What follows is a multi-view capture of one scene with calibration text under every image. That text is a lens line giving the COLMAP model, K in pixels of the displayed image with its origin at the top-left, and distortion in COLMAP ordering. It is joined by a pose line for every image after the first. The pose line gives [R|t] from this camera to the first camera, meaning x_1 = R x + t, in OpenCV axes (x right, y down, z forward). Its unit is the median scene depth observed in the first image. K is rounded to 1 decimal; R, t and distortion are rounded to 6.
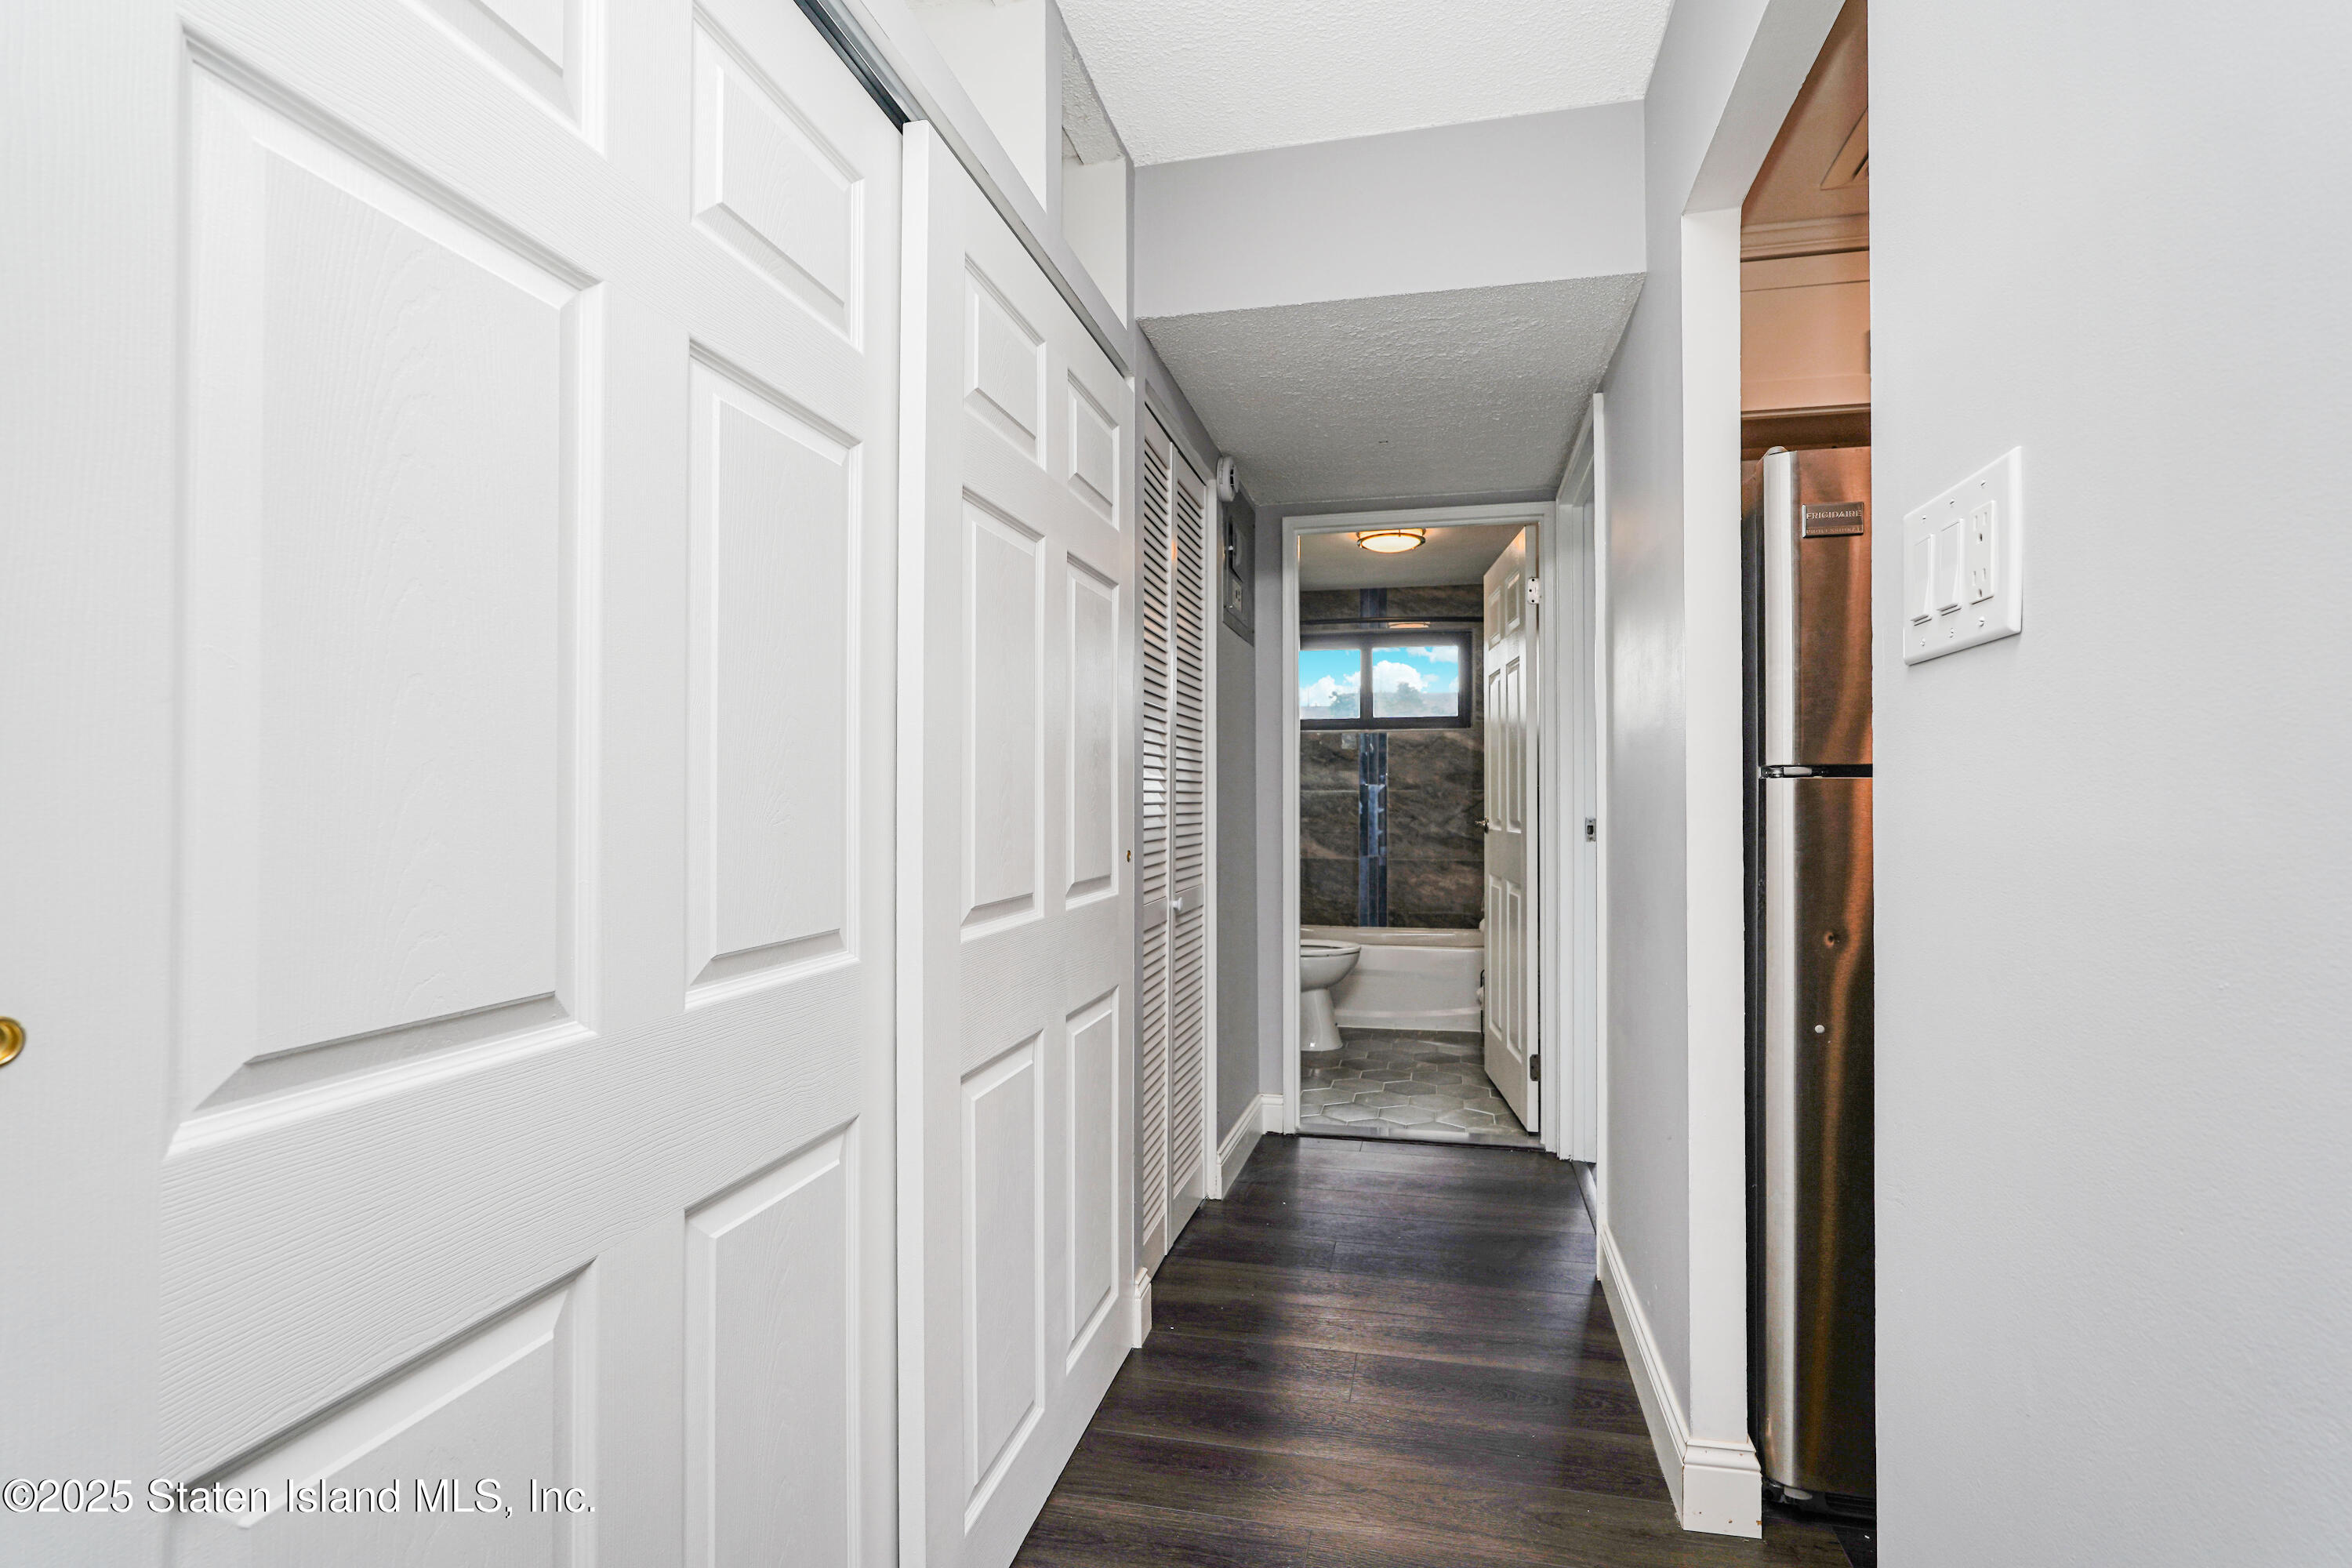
lens RADIAL K [[1040.1, 0, 1192.6], [0, 1040.1, 789.4], [0, 0, 1]] dist [0.000832, 0.000807]
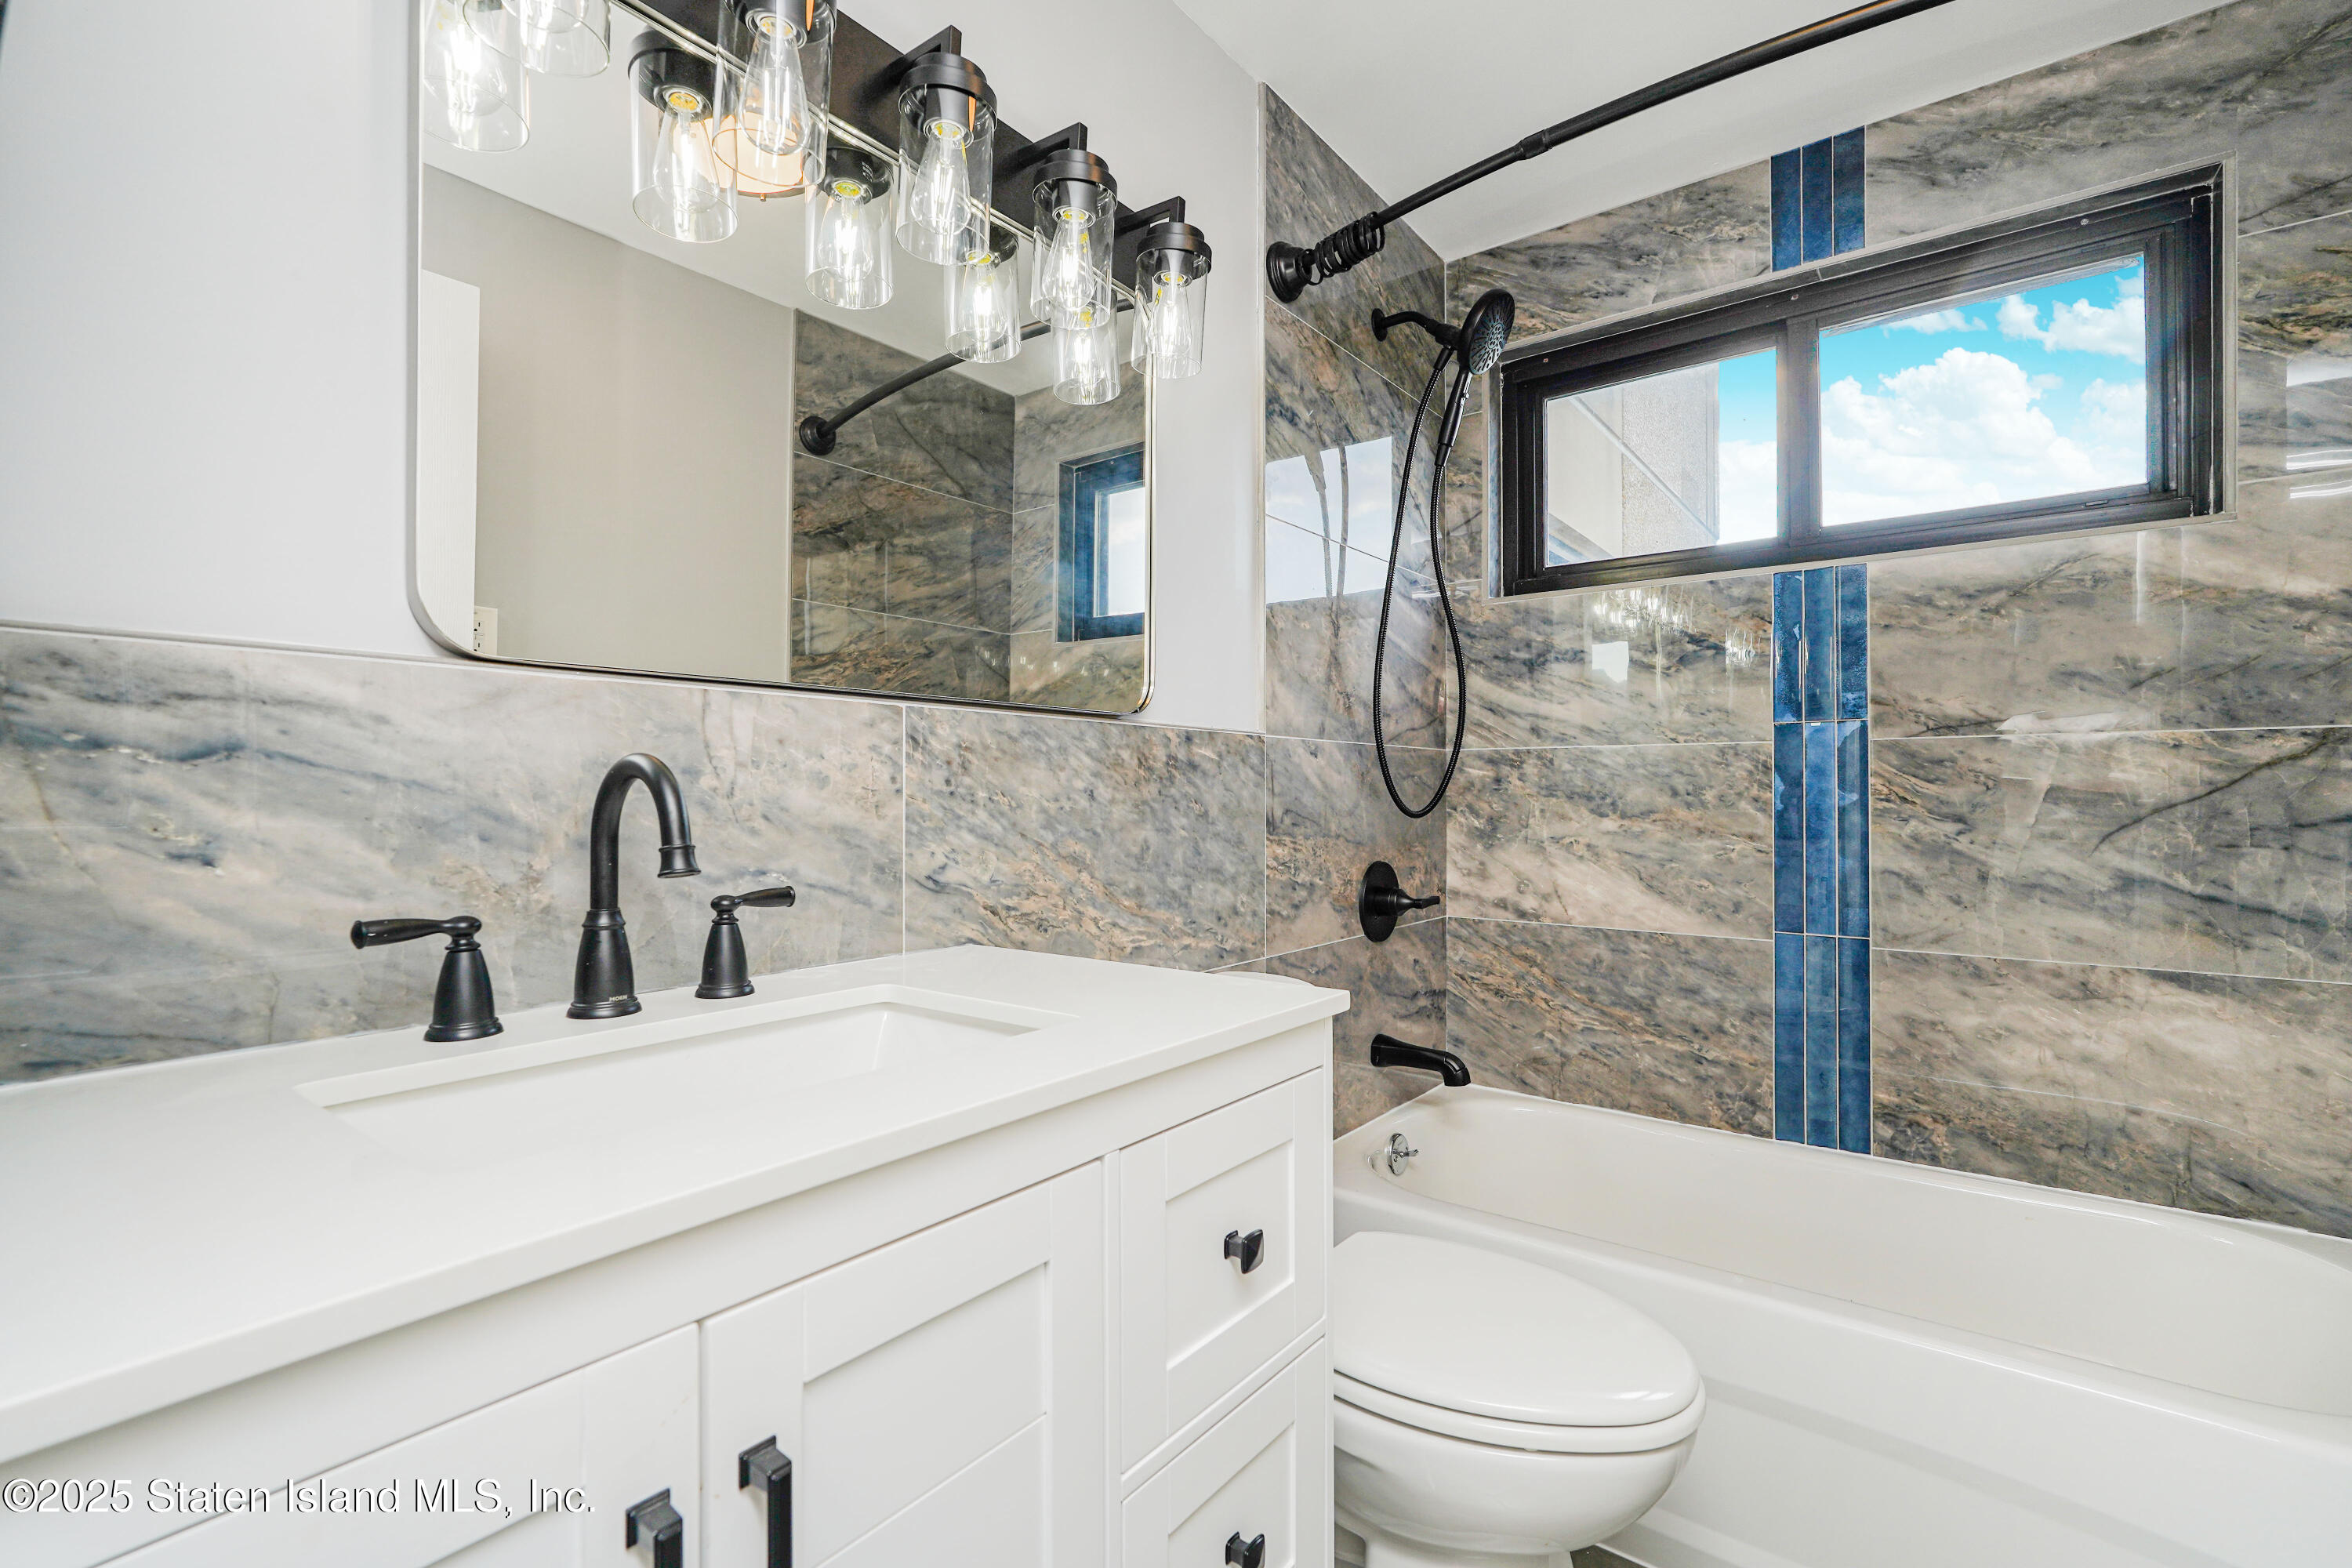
lens RADIAL K [[1040.1, 0, 1173.6], [0, 1040.1, 783.0], [0, 0, 1]] dist [0.000832, 0.000807]
pose [[0.913987, -0.003017, -0.405732, 0.121808], [-0.002286, 0.999918, -0.012583, 0.020228], [0.405737, 0.012428, 0.913905, 0.622469]]
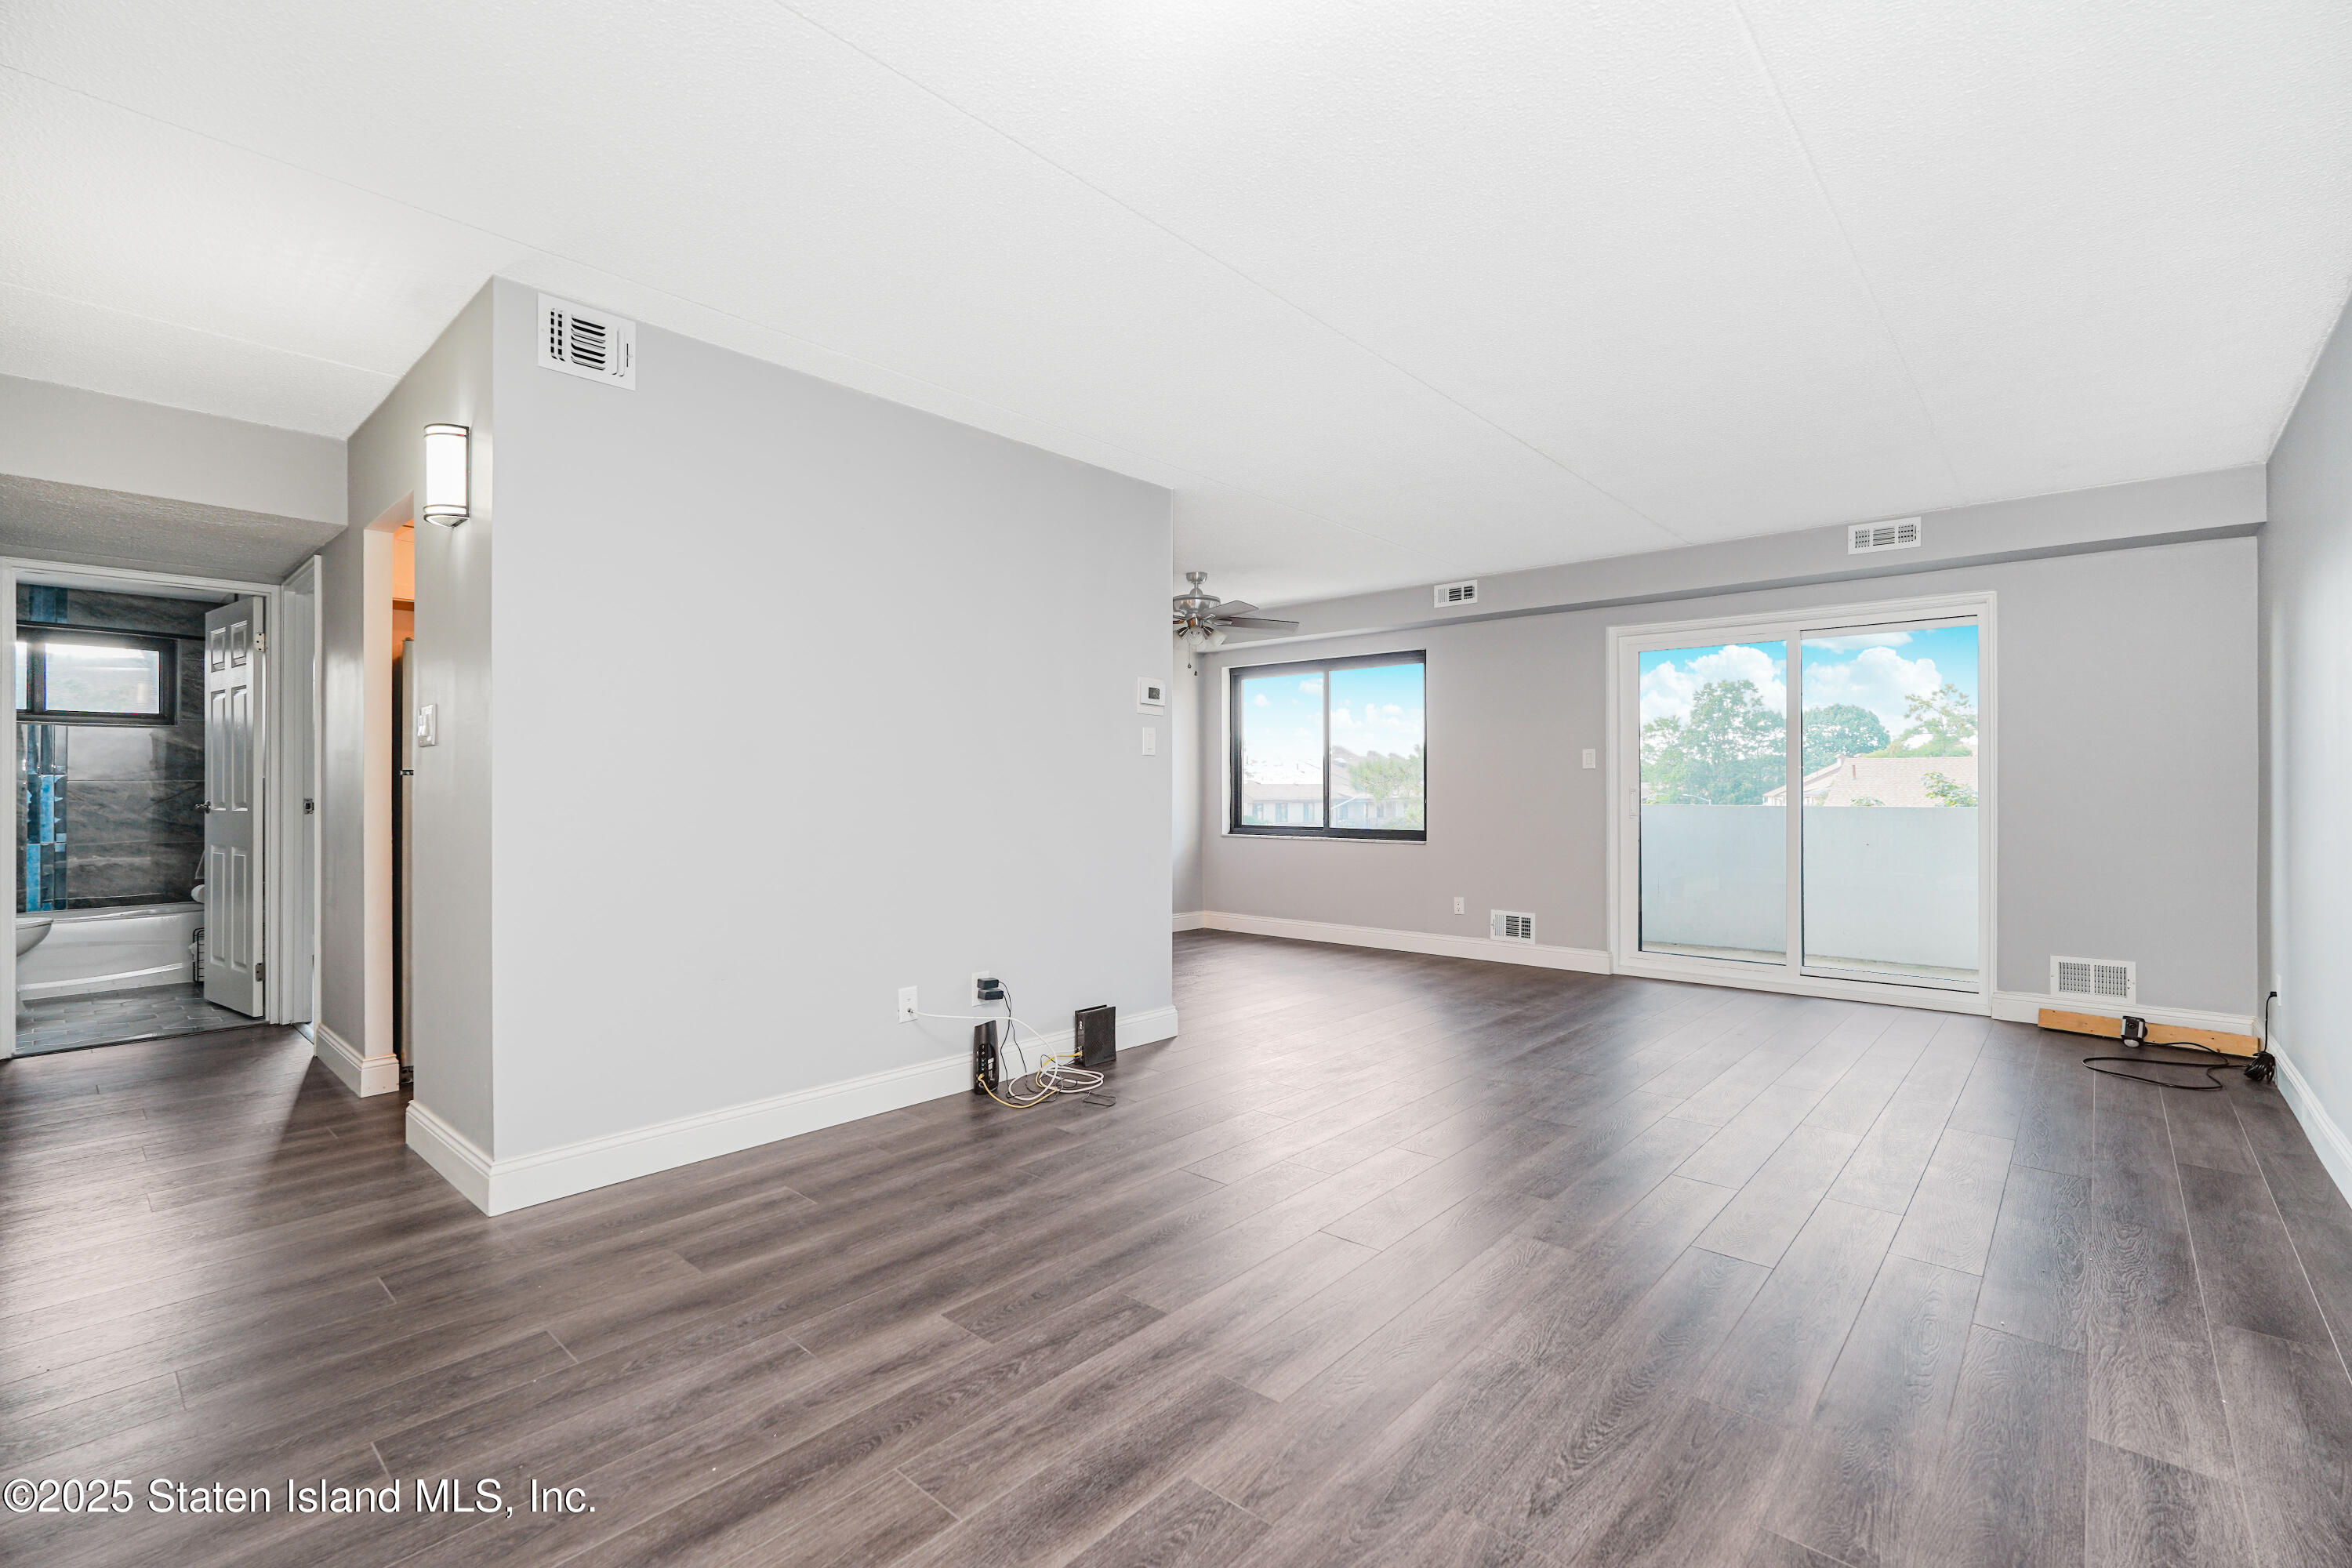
lens RADIAL K [[1040.1, 0, 1168.8], [0, 1040.1, 786.1], [0, 0, 1]] dist [0.000832, 0.000807]
pose [[0.483069, 0.002791, 0.875578, -0.200558], [-0.004026, 0.999991, -0.000966, 0.003467], [-0.875573, -0.003058, 0.483076, -0.490025]]
